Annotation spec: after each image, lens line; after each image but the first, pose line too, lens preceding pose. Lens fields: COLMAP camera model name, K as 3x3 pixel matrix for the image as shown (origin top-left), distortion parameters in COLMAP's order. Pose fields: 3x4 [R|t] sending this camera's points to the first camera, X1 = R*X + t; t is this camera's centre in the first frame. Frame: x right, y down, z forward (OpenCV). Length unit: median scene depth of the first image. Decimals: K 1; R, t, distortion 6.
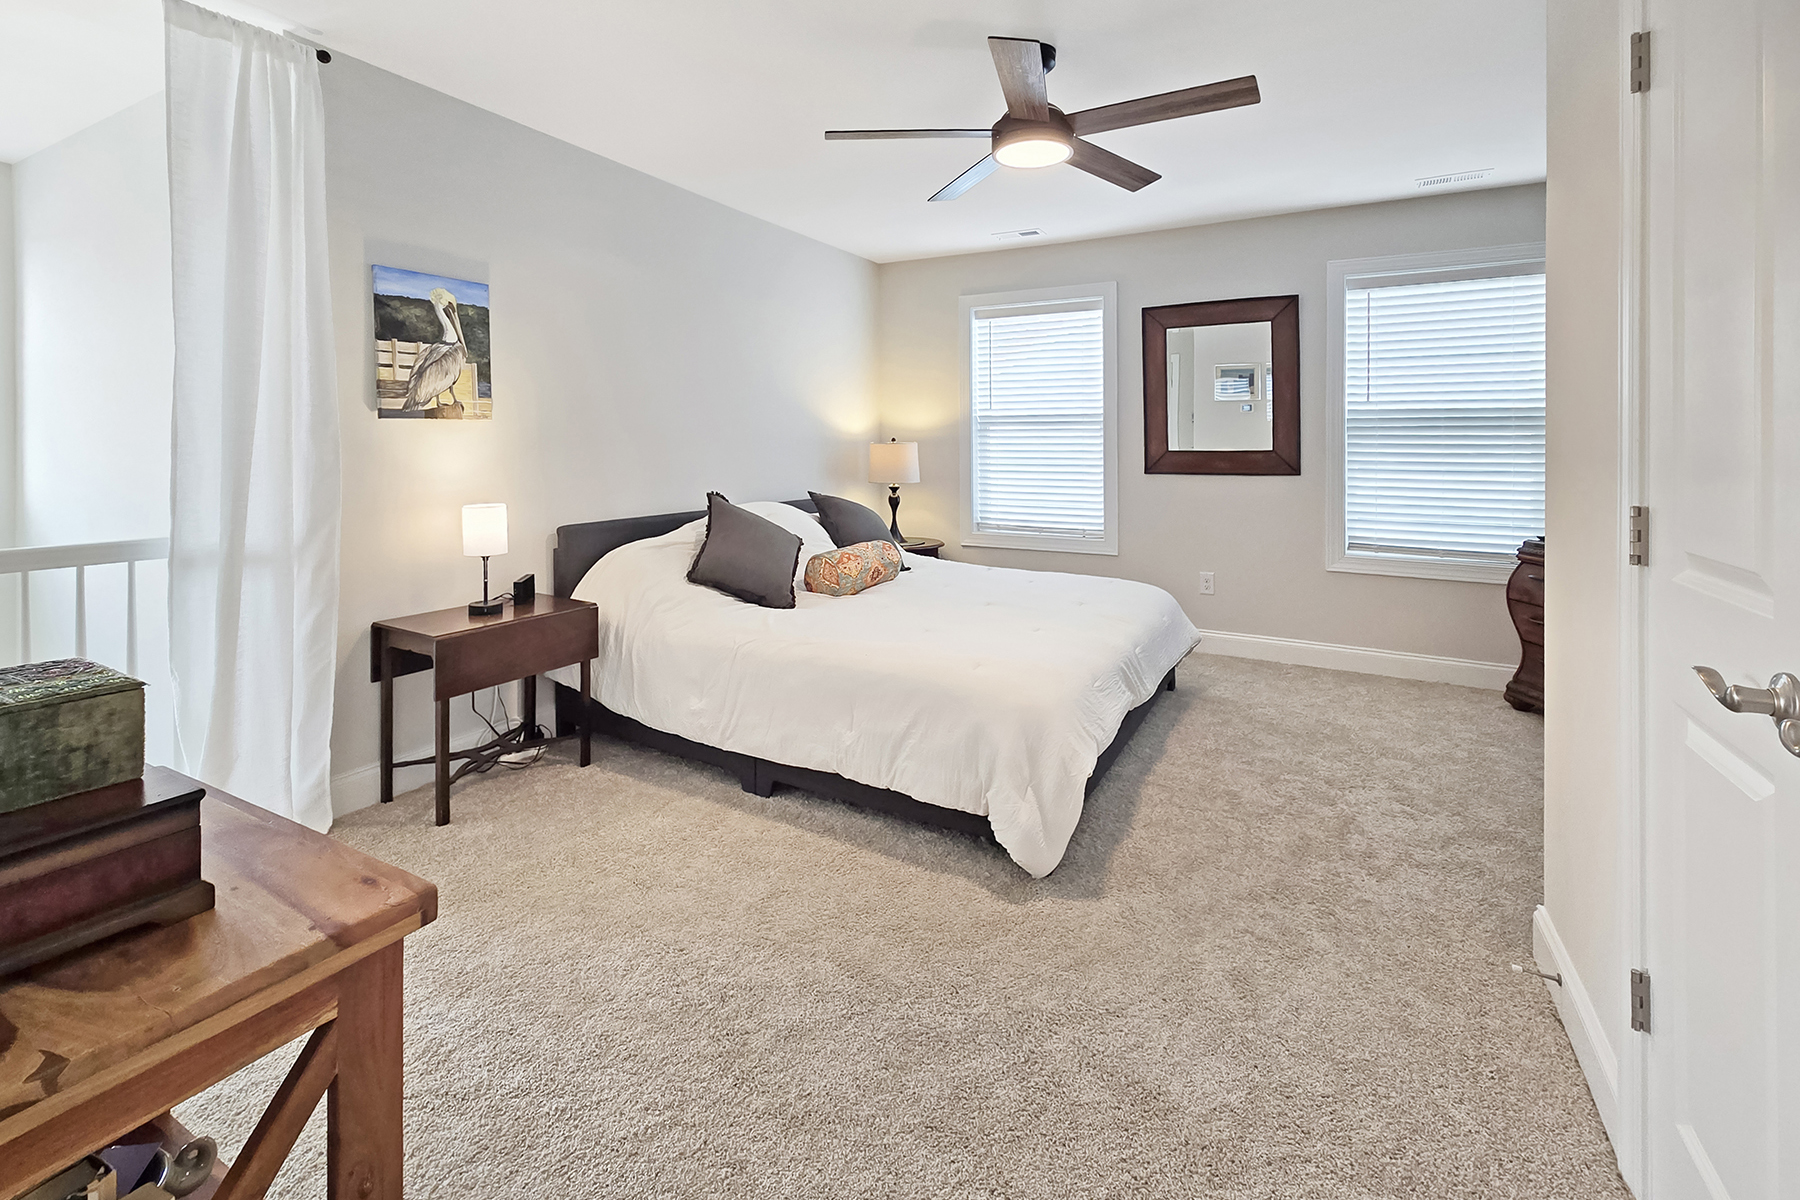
lens RADIAL K [[782.7, 0, 895.3], [0, 782.7, 537.7], [0, 0, 1]] dist [0.001269, -0.000078]
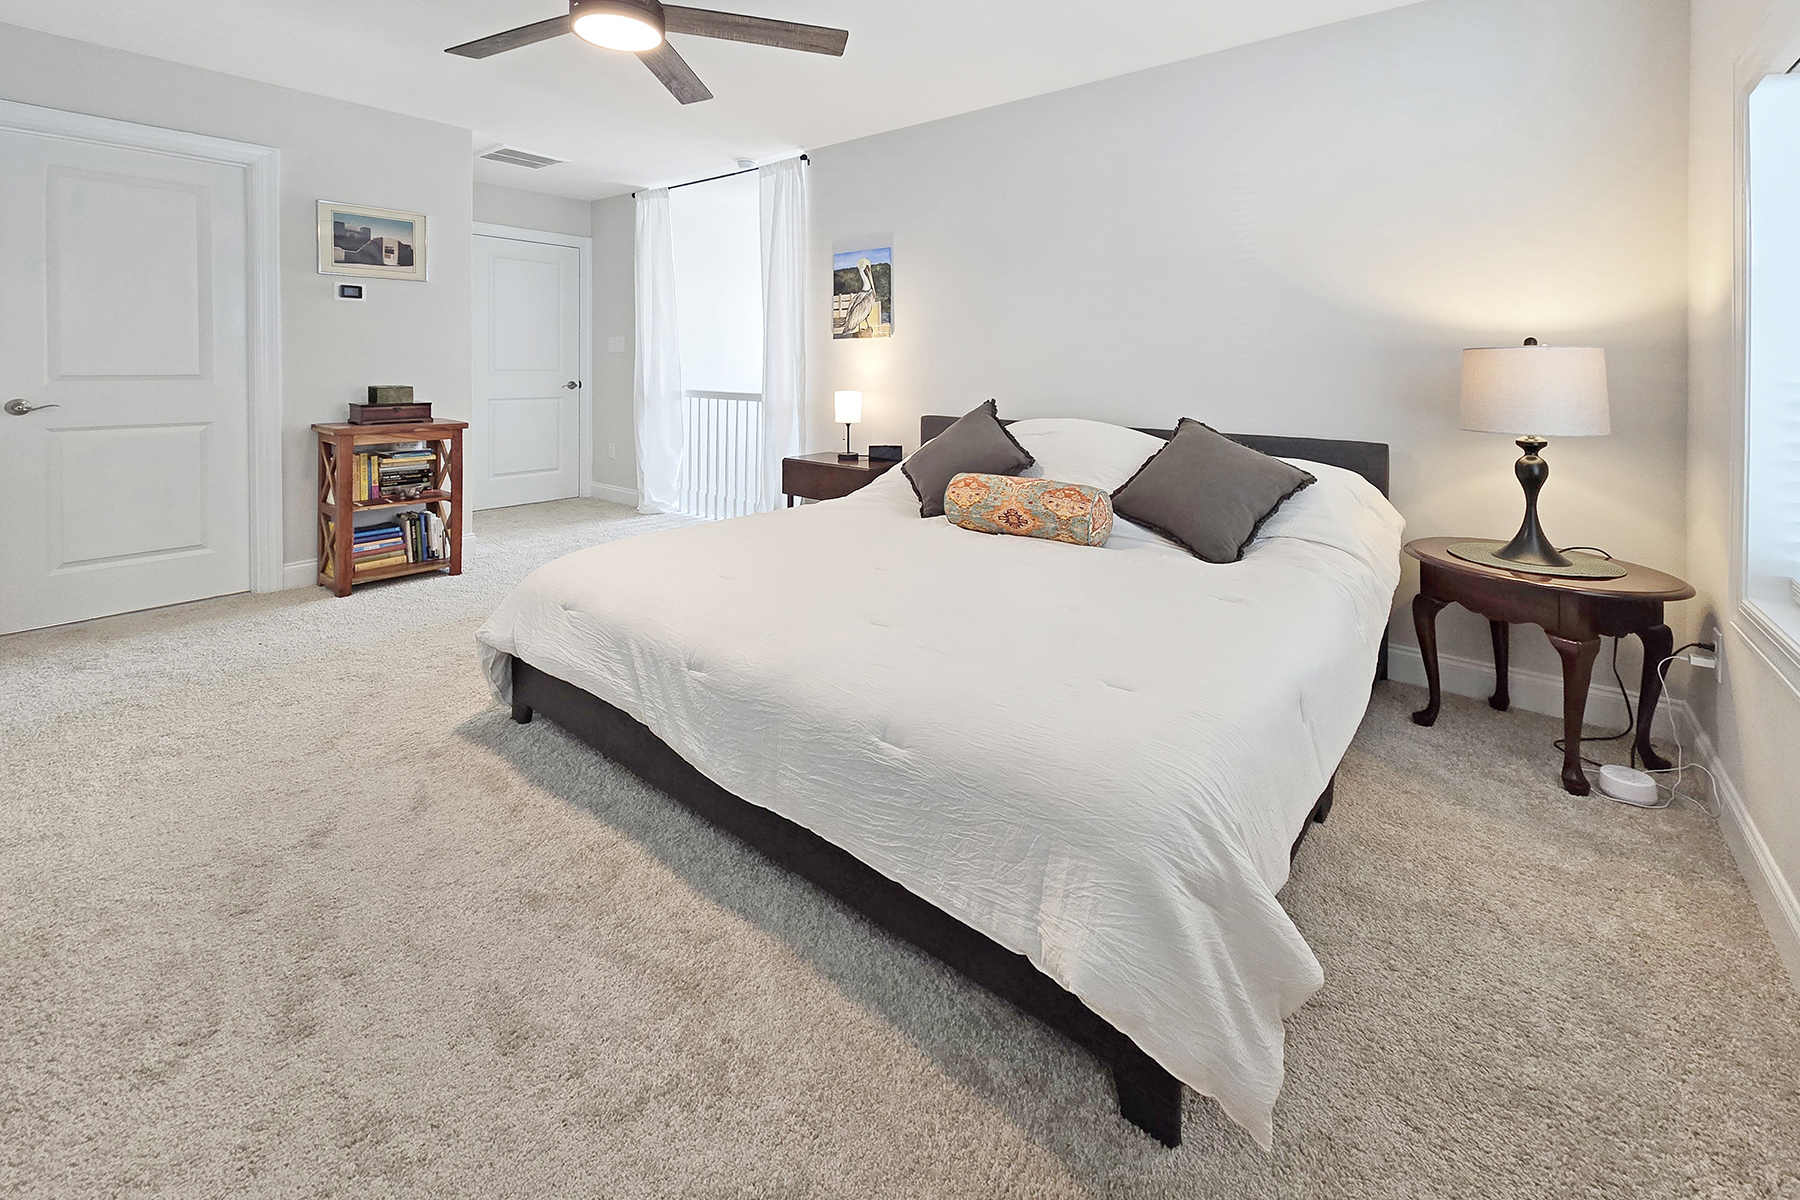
lens RADIAL K [[732.6, 0, 903.4], [0, 732.6, 438.1], [0, 0, 1]] dist [0.000228, -0.000042]
pose [[-0.161291, 0.099160, -0.981913, 0.779782], [-0.123393, 0.985106, 0.119751, -0.117517], [0.979163, 0.140476, -0.146653, 1.124010]]
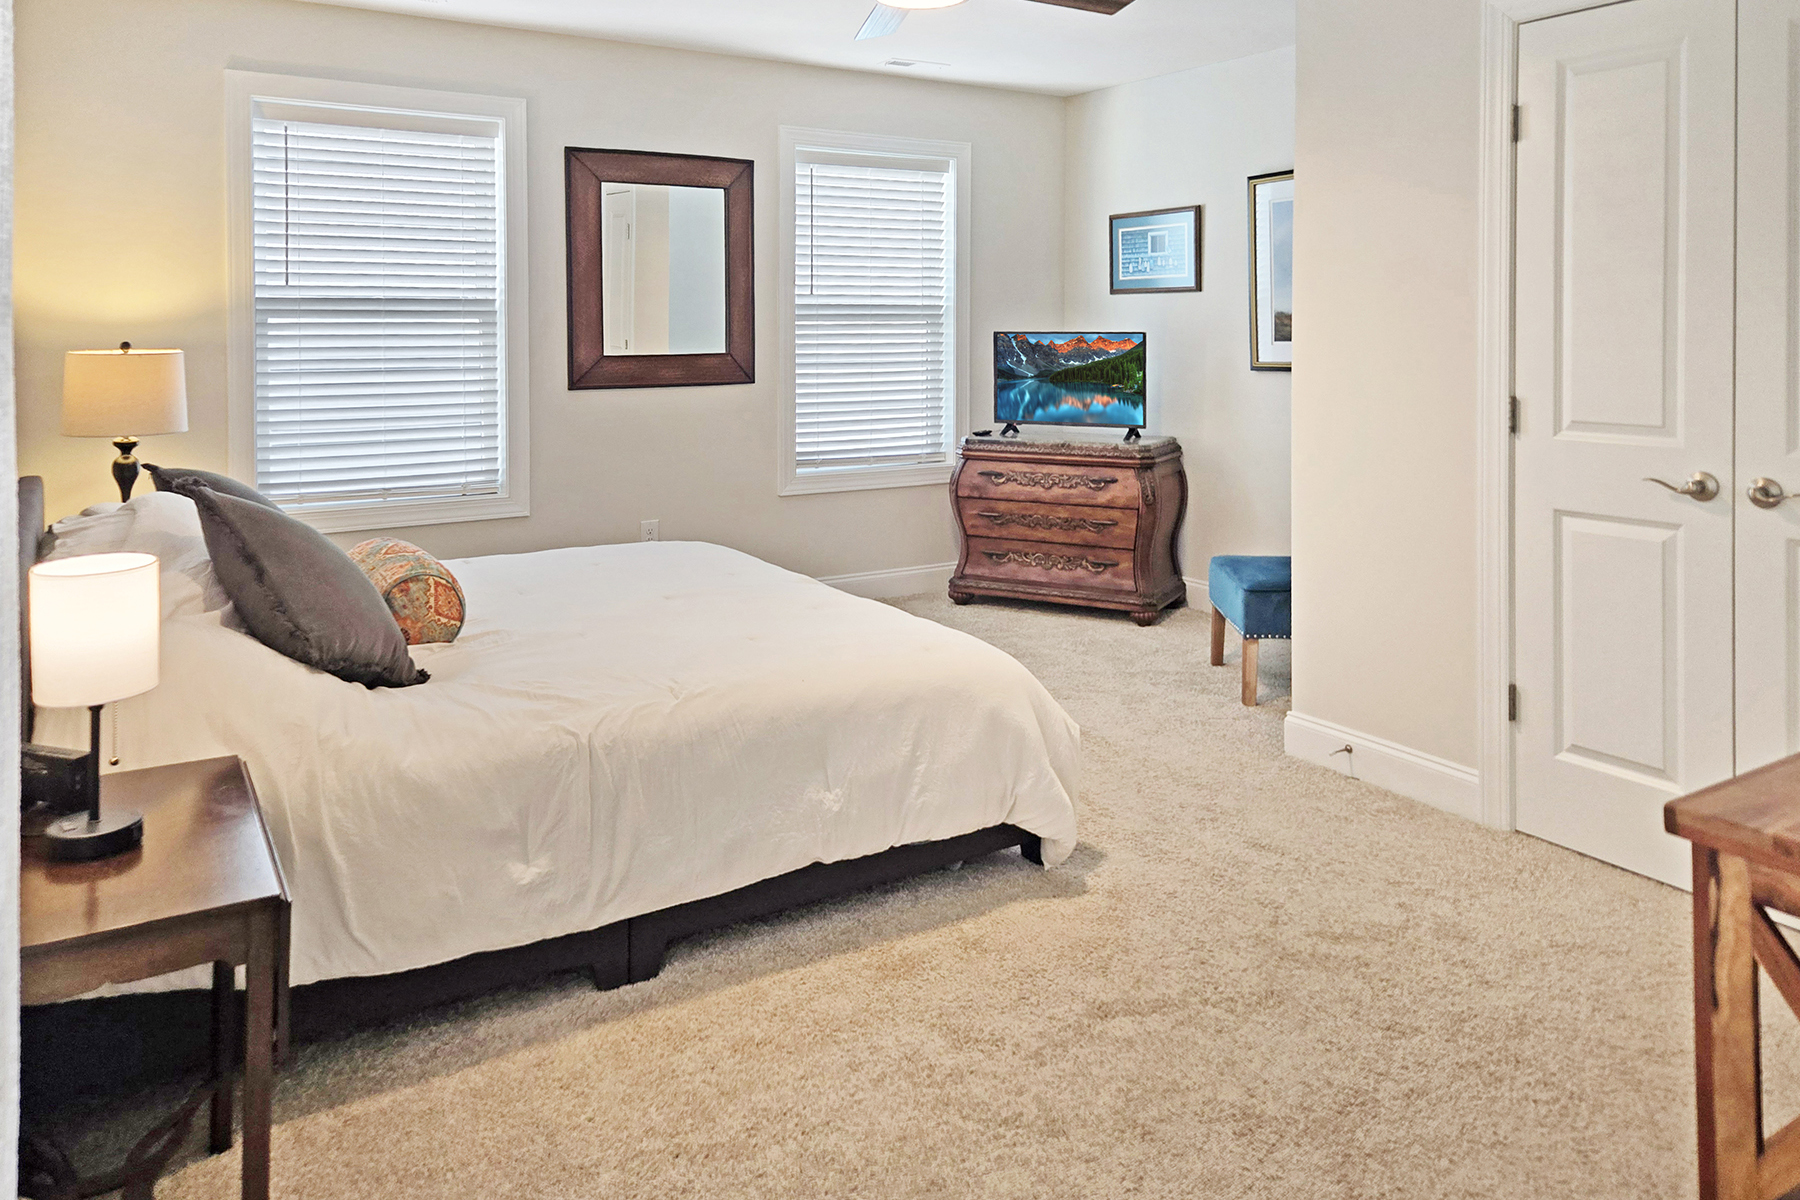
lens RADIAL K [[1246.9, 0, 903.2], [0, 1246.9, 516.5], [0, 0, 1]] dist [0.050216, -0.000173]
pose [[0.477600, -0.138697, 0.867561, -0.742369], [0.108447, 0.989216, 0.098445, -0.071452], [-0.871859, 0.047067, 0.487491, 0.316125]]
